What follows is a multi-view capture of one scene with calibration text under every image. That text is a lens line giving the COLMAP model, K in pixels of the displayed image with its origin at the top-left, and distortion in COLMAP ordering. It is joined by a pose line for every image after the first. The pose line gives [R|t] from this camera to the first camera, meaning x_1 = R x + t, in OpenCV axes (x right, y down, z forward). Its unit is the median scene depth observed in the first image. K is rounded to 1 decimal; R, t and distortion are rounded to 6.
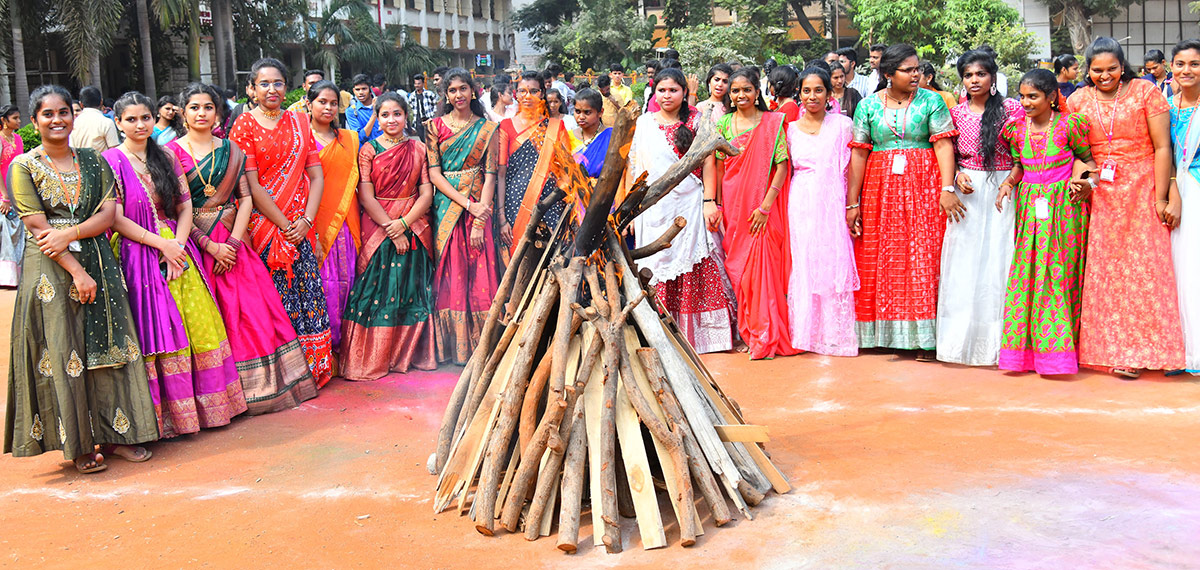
lens RADIAL K [[1172.8, 0, 600.0], [0, 1172.8, 285.0], [0, 0, 1]] dist [-0.036284, 0.000999]
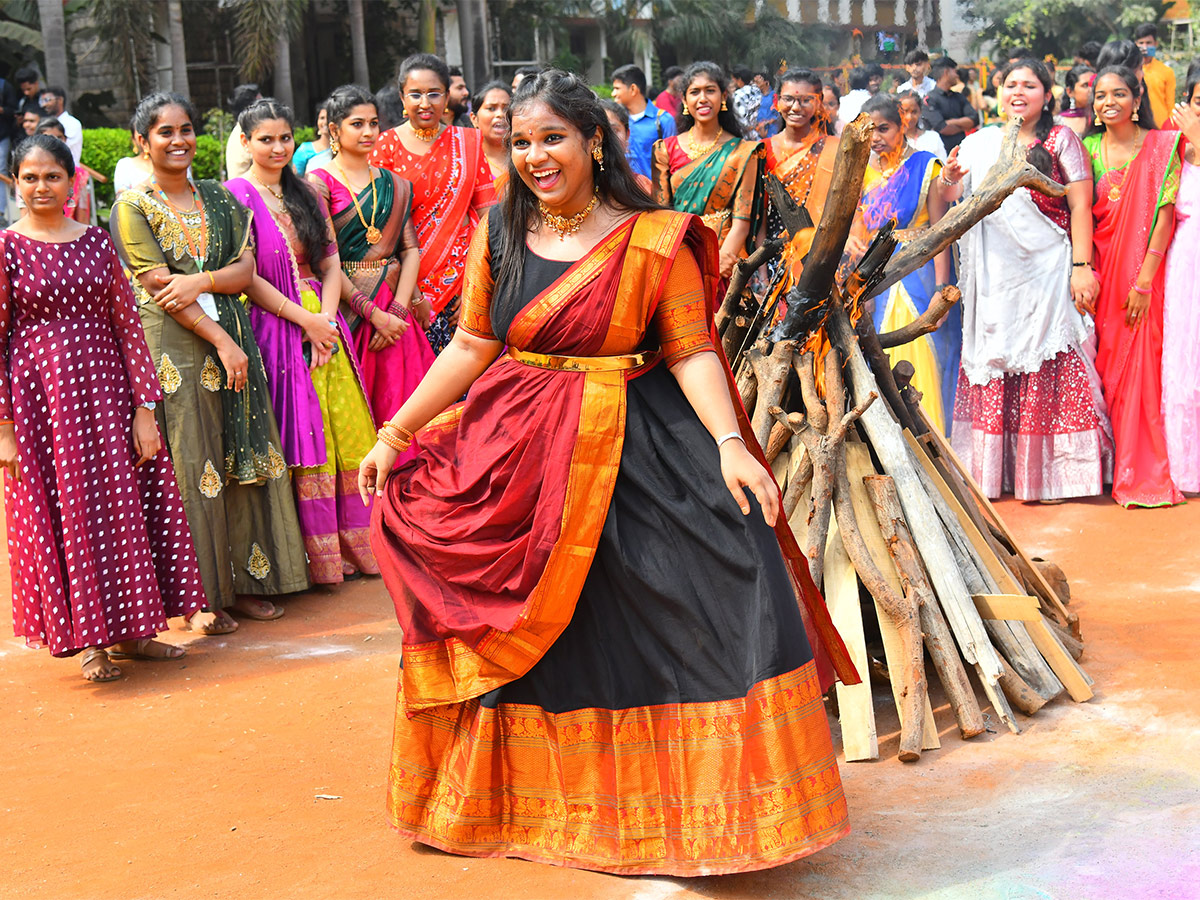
lens RADIAL K [[1864.9, 0, 600.0], [0, 1864.9, 450.0], [0, 0, 1]] dist [-0.066978, -0.073584]
pose [[0.967415, 0.039199, -0.250144, 0.118782], [-0.032162, 0.998965, 0.032160, 0.006823], [0.251145, -0.023067, 0.967675, -0.074931]]
